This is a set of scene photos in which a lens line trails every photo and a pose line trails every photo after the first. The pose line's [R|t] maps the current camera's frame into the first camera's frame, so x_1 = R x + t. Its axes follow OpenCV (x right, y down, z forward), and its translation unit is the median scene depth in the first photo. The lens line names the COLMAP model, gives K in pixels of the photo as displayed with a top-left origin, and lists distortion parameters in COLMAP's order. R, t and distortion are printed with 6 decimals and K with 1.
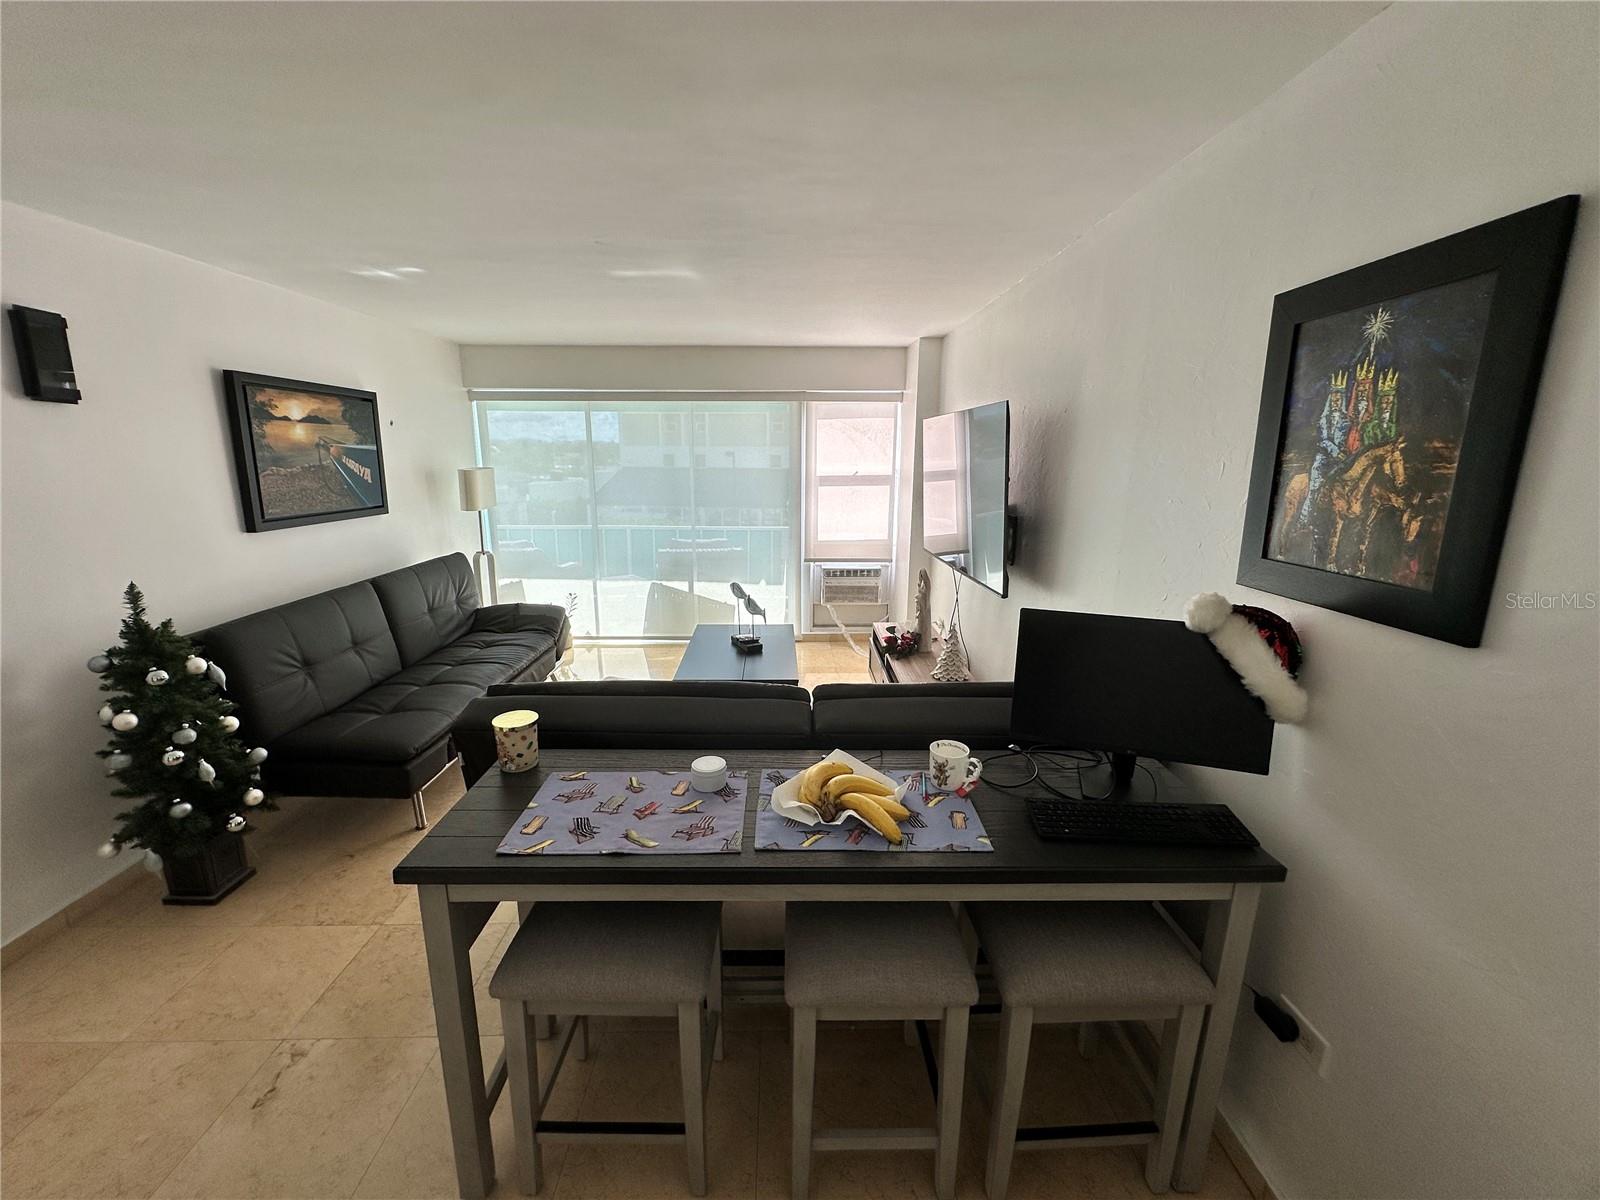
lens RADIAL K [[636.9, 0, 802.1], [0, 636.9, 595.9], [0, 0, 1]] dist [-0.002119, -0.000229]
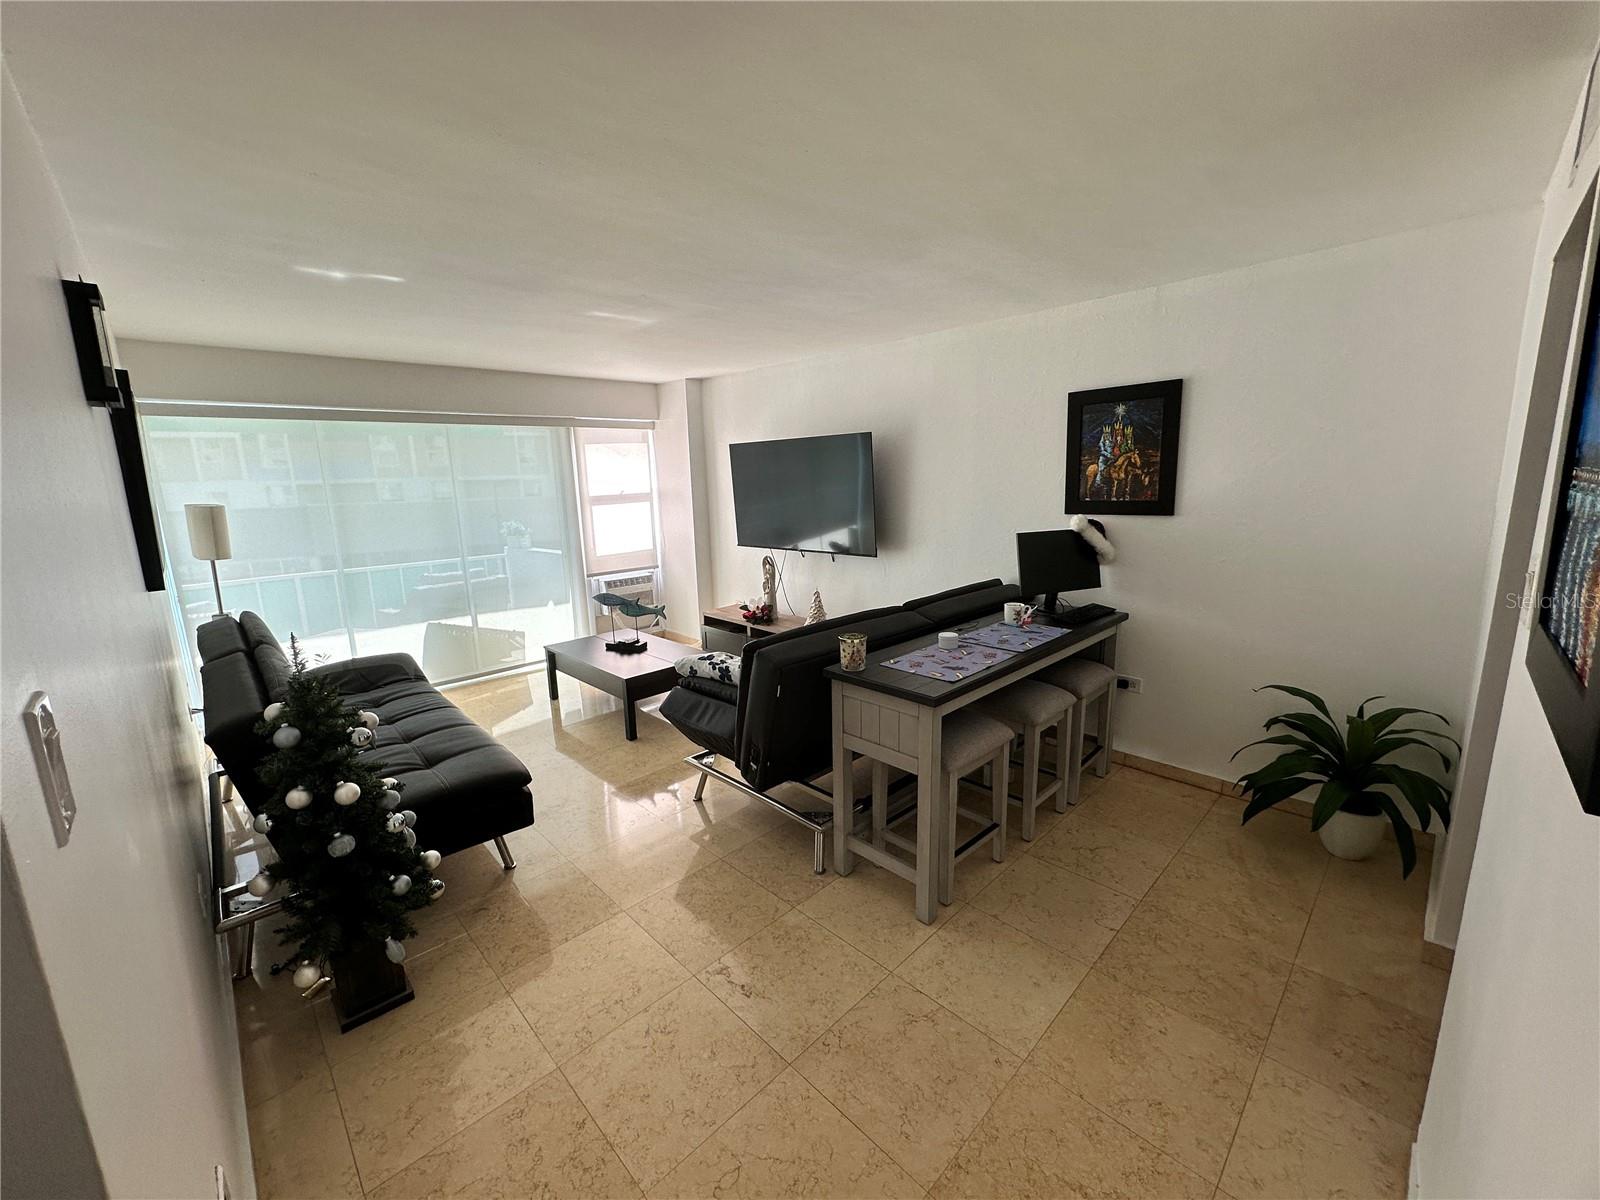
lens RADIAL K [[636.9, 0, 793.8], [0, 636.9, 597.1], [0, 0, 1]] dist [-0.002119, -0.000229]
pose [[0.732502, -0.153301, 0.663280, -1.657145], [0.179304, 0.983358, 0.029262, 0.033905], [-0.656728, 0.097494, 0.747799, -0.050173]]
